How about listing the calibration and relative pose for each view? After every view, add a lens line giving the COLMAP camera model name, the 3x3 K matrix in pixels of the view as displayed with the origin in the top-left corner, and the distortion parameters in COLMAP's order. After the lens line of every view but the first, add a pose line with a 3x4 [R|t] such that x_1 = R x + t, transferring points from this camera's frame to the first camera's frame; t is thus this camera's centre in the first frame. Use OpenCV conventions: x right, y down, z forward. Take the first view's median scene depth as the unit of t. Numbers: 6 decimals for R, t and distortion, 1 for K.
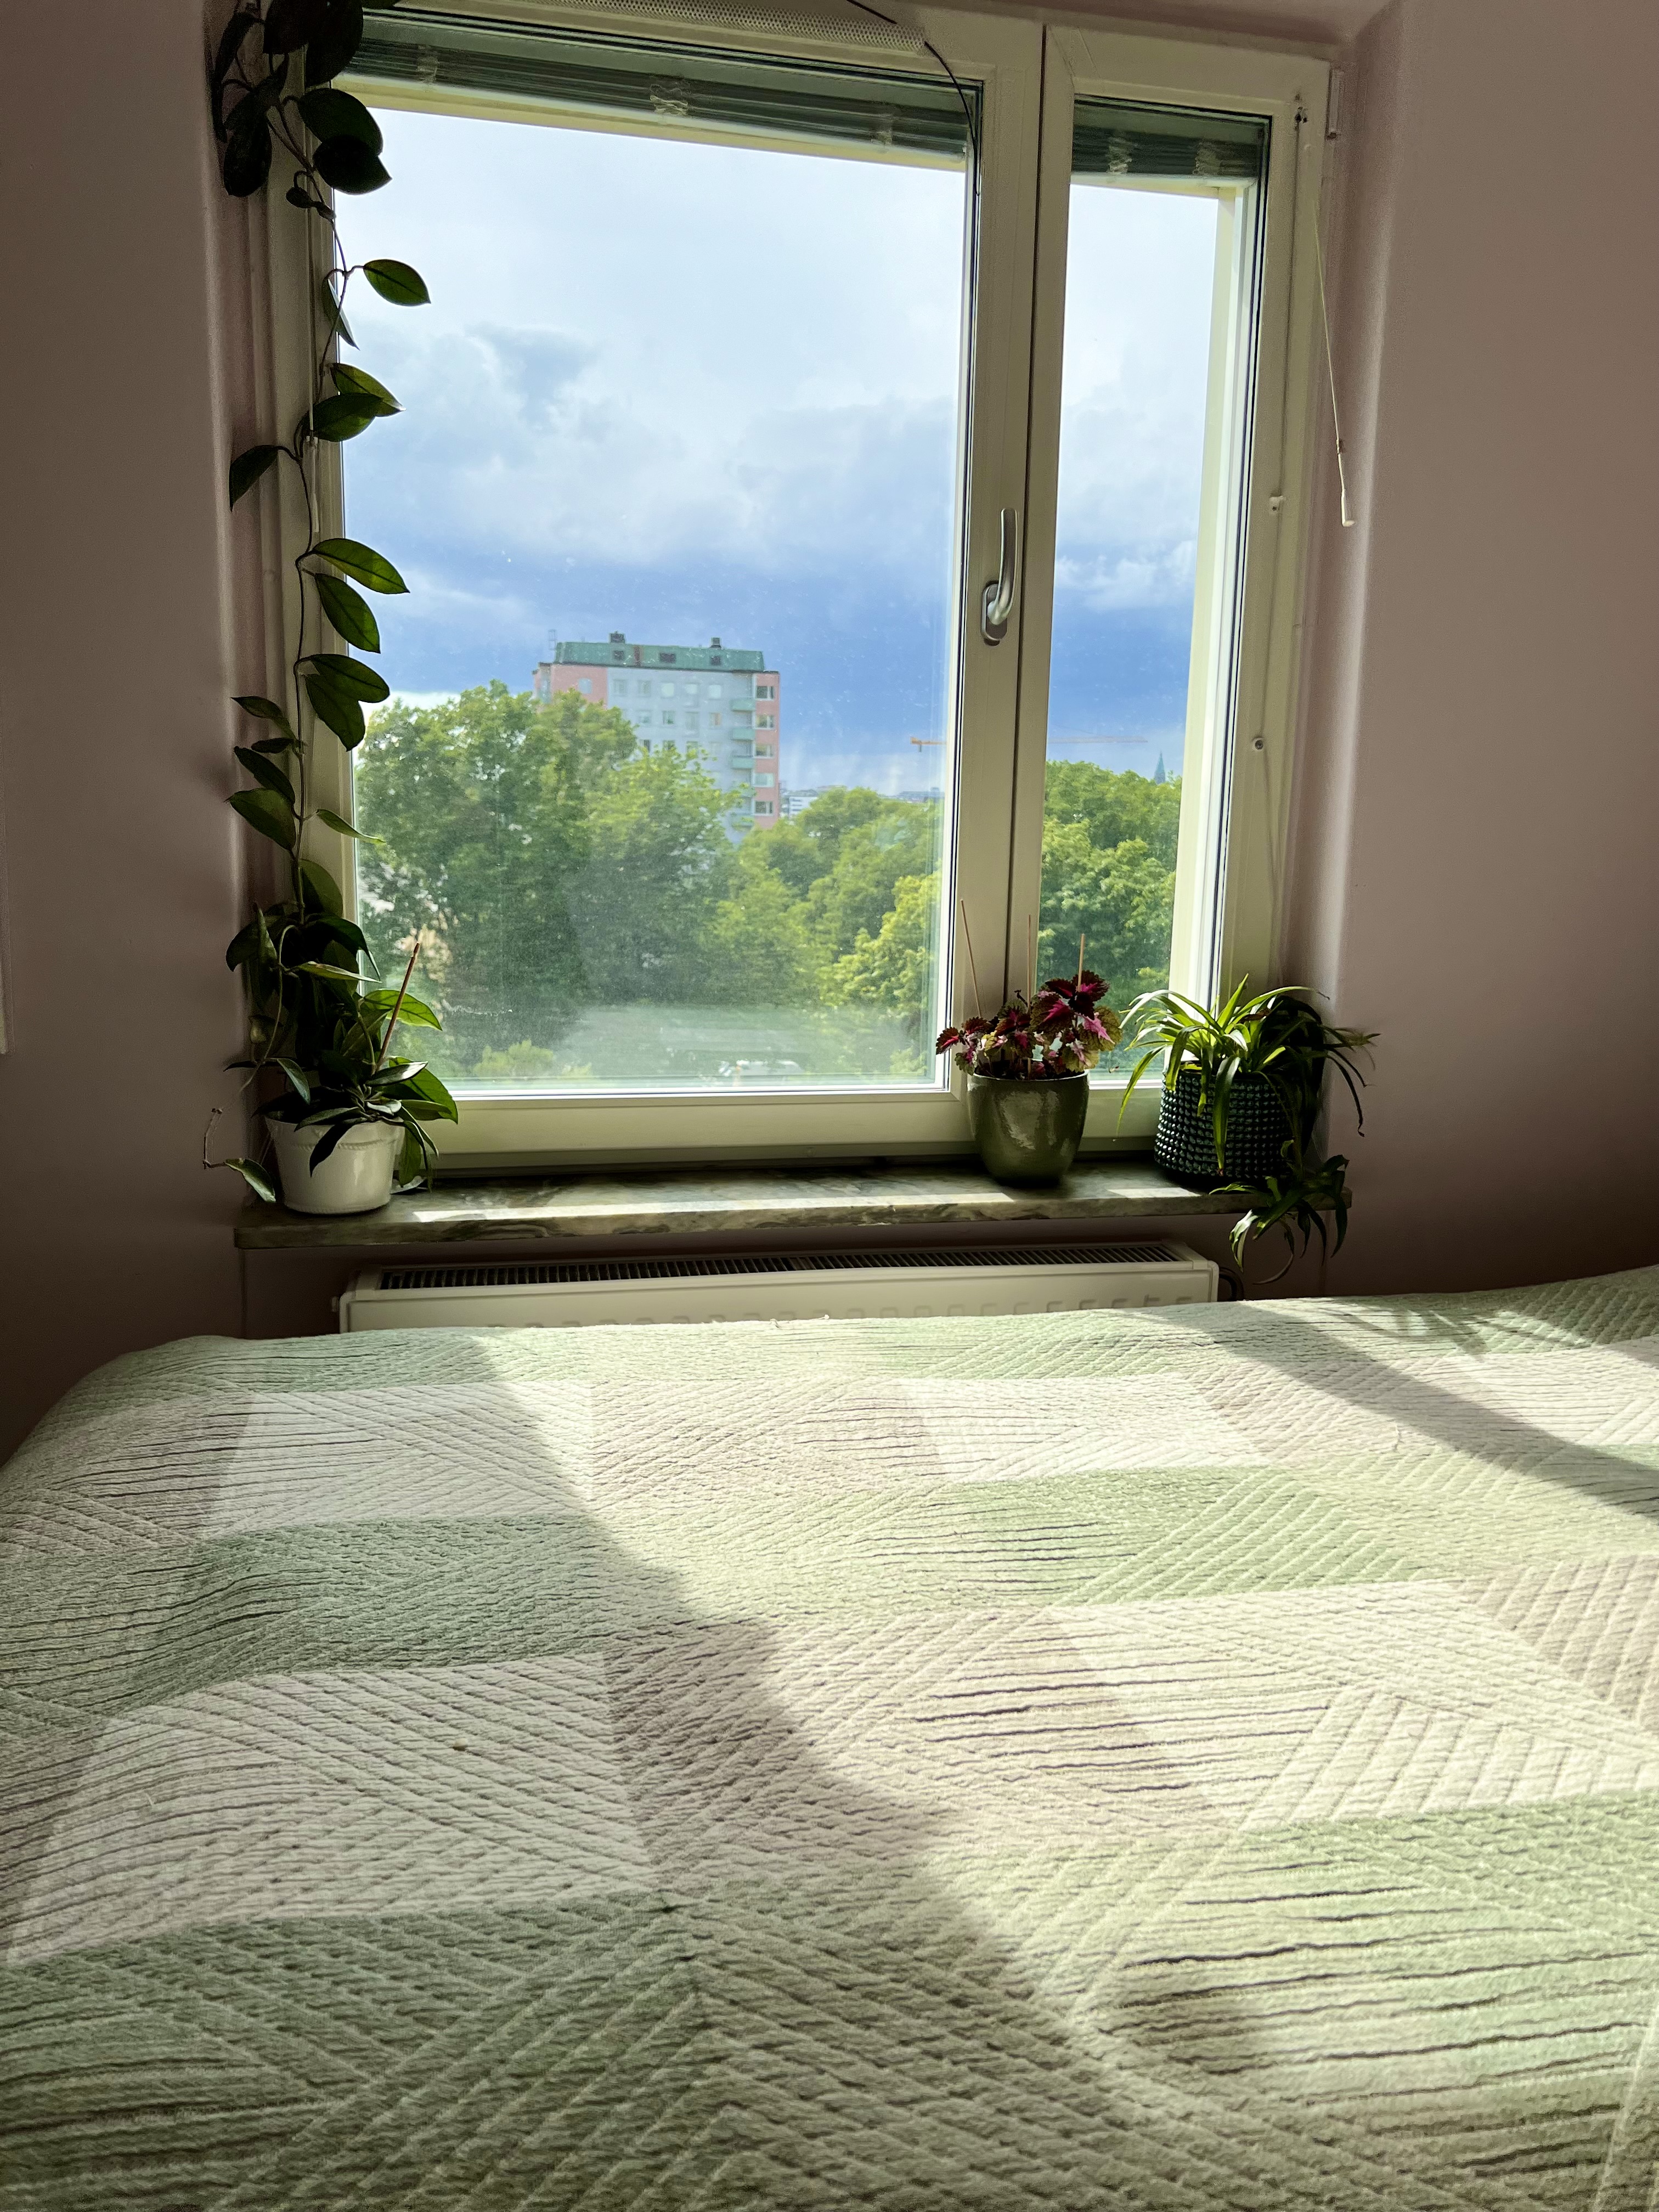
lens RADIAL K [[1659.7, 0, 833.7], [0, 1659.7, 1100.0], [0, 0, 1]] dist [0.015995, -0.004330]
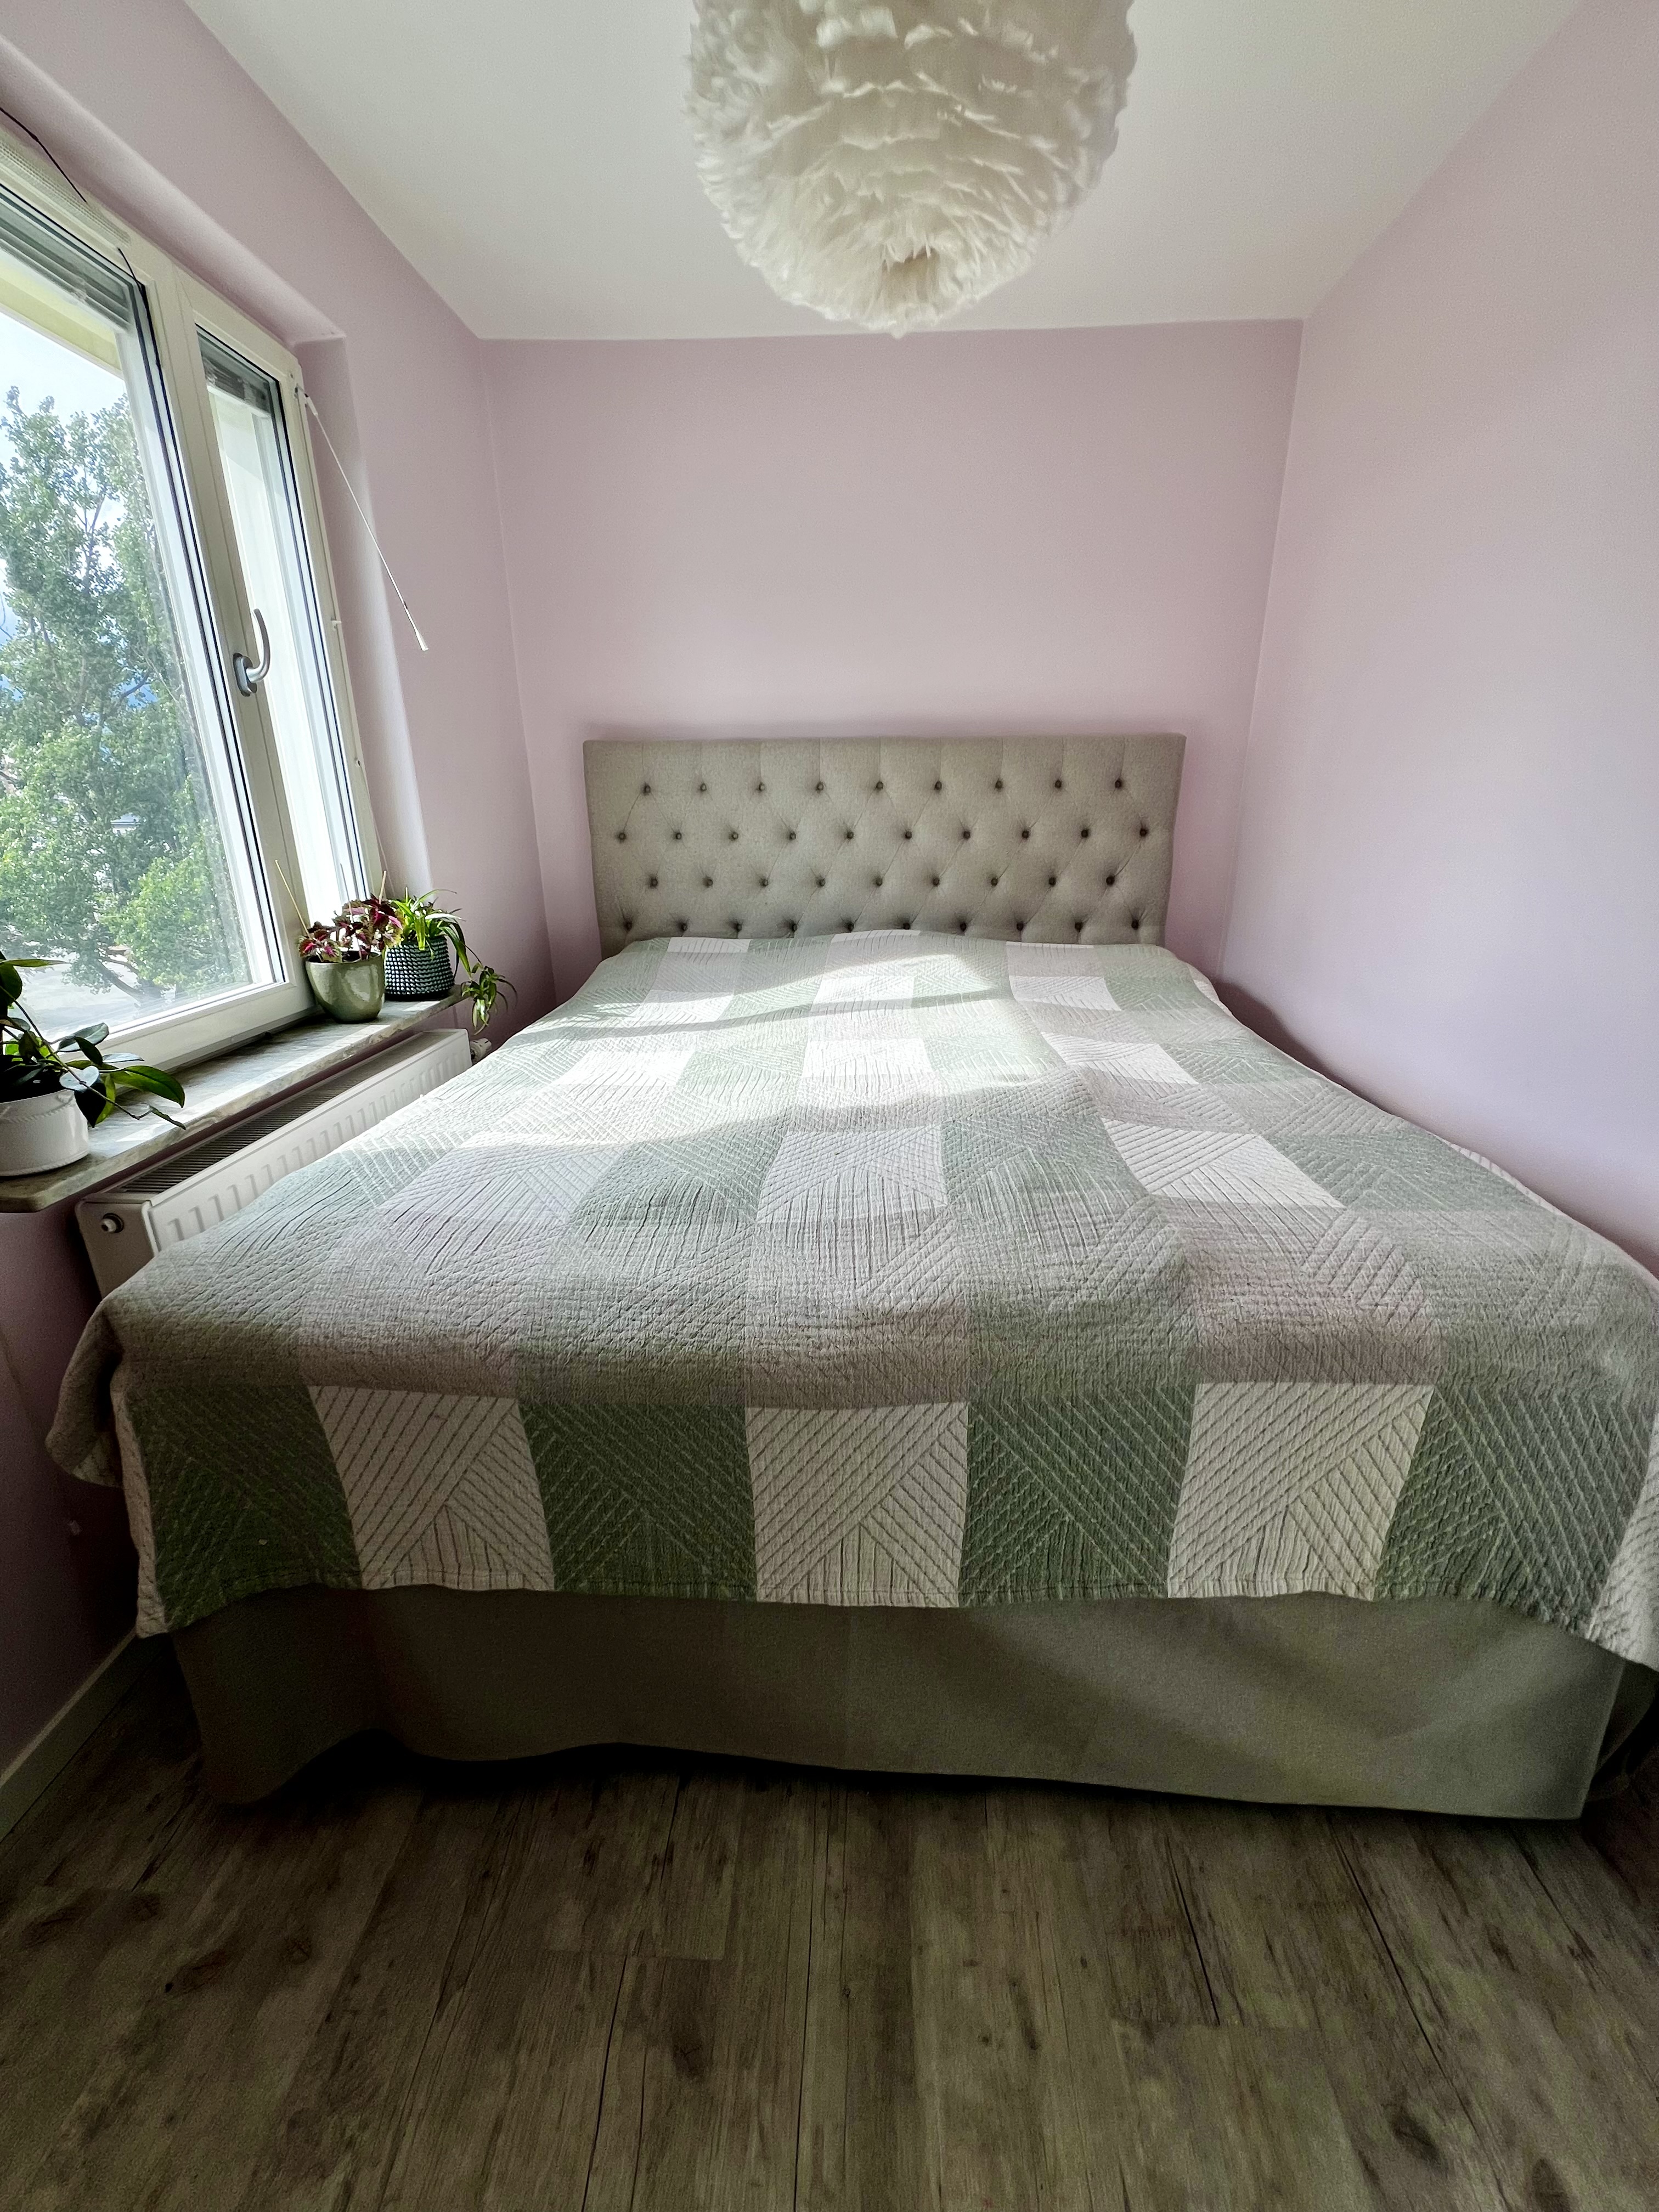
lens RADIAL K [[896.0, 0, 835.9], [0, 896.0, 1114.1], [0, 0, 1]] dist [0.002126, 0.000178]
pose [[0.244858, -0.343308, 0.906744, -1.034776], [0.179189, 0.935126, 0.305665, -0.090450], [-0.952857, 0.087633, 0.290490, 0.363240]]
